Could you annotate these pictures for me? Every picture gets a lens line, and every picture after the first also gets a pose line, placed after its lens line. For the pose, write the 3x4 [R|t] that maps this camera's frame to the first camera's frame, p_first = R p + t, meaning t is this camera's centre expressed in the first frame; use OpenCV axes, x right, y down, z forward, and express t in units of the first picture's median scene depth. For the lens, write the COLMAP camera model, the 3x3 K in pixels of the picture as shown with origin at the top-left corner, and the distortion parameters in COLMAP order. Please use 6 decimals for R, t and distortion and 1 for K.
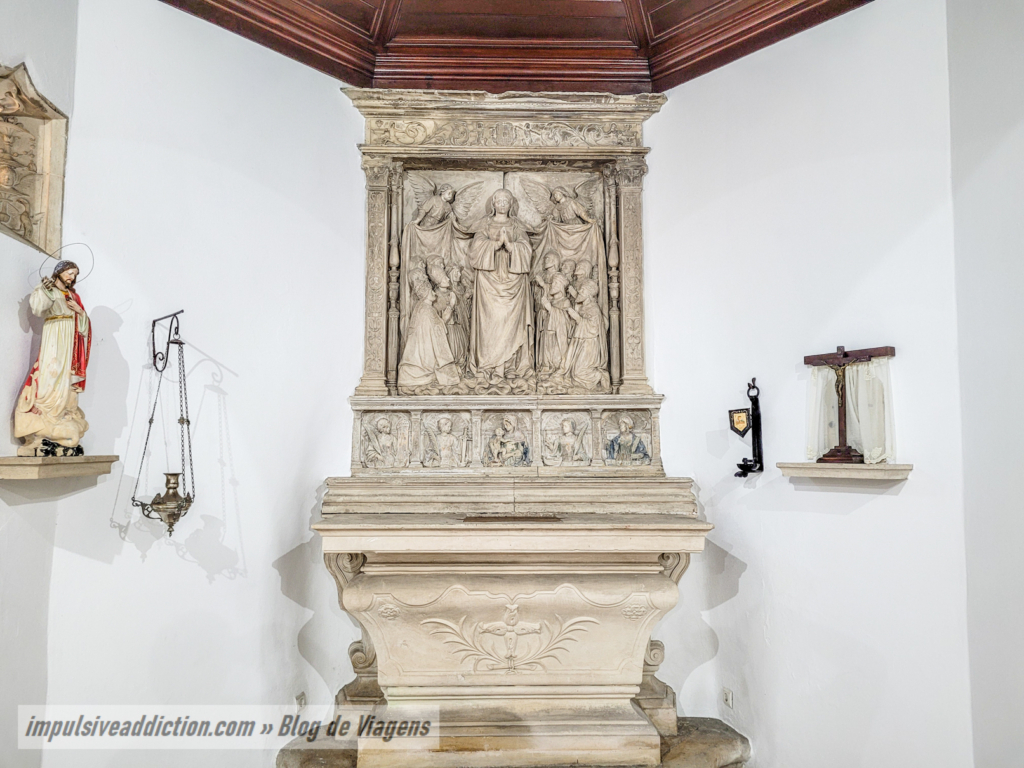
lens RADIAL K [[778.6, 0, 514.7], [0, 778.6, 384.6], [0, 0, 1]] dist [0.004242, 0.001725]
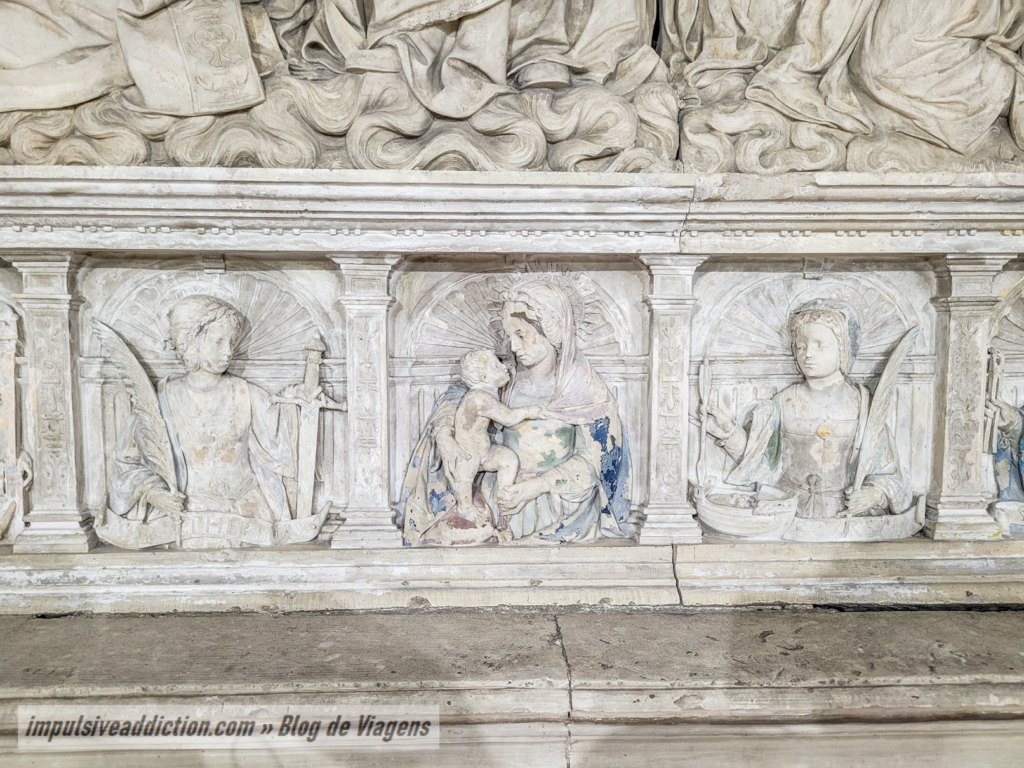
lens RADIAL K [[778.6, 0, 511.7], [0, 778.6, 390.2], [0, 0, 1]] dist [0.004242, 0.001725]
pose [[0.999864, 0.003749, 0.016063, -0.015443], [-0.006158, 0.988261, 0.152648, 0.035800], [-0.015302, -0.152726, 0.988150, 0.805701]]
